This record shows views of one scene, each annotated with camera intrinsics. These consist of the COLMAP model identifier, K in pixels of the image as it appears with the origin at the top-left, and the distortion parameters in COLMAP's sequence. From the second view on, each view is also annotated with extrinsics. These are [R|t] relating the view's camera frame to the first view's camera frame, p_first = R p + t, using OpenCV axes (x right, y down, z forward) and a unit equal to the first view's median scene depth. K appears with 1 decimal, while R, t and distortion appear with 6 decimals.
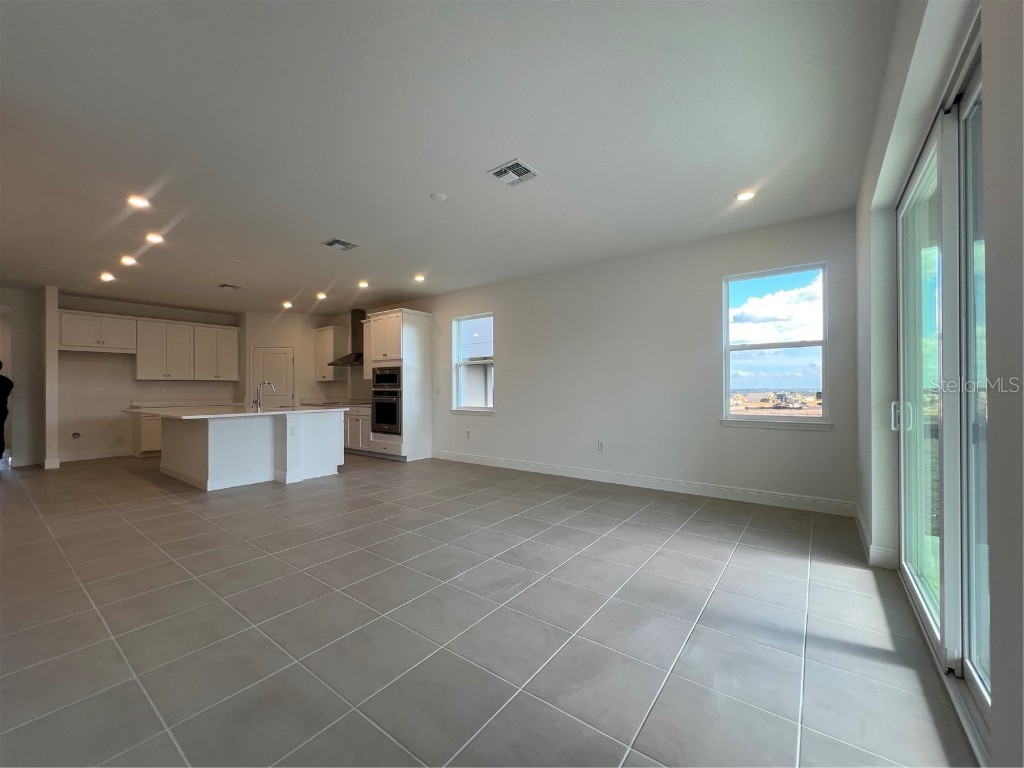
lens RADIAL K [[411.0, 0, 512.2], [0, 411.0, 386.1], [0, 0, 1]] dist [0.001092, -0.000065]
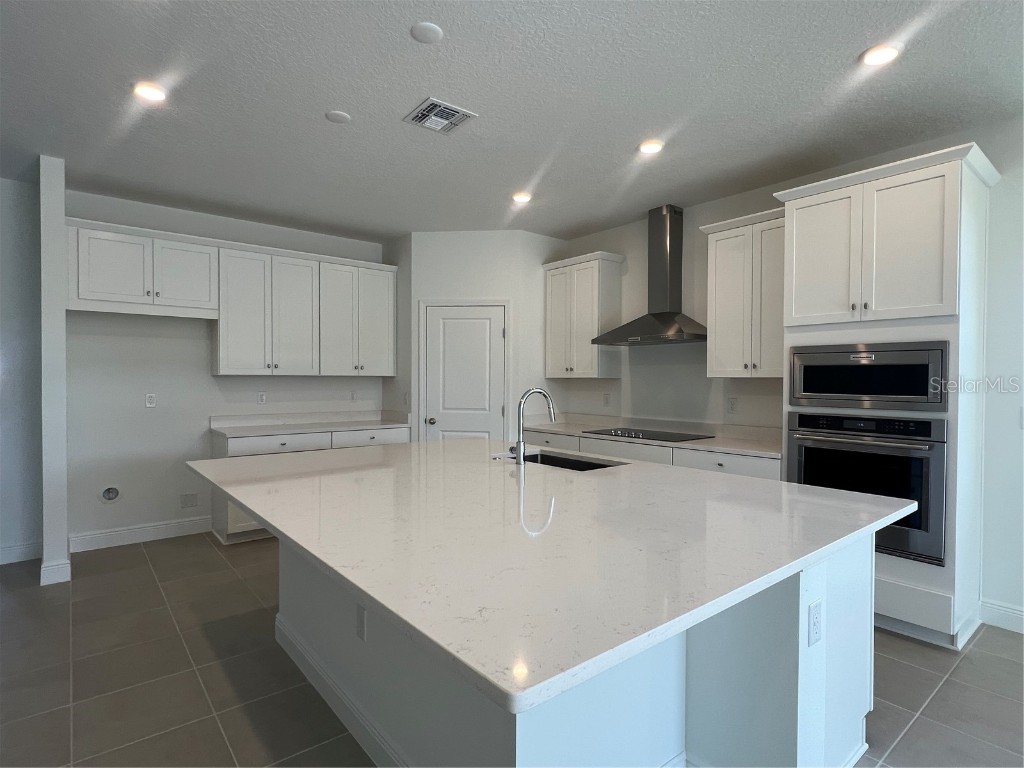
lens RADIAL K [[539.2, 0, 511.8], [0, 539.2, 383.2], [0, 0, 1]] dist [0.002313, 0.000480]
pose [[0.971570, 0.010437, -0.236524, -0.437404], [-0.007324, 0.999875, 0.014039, -0.017444], [0.236641, -0.011907, 0.971524, 0.475715]]
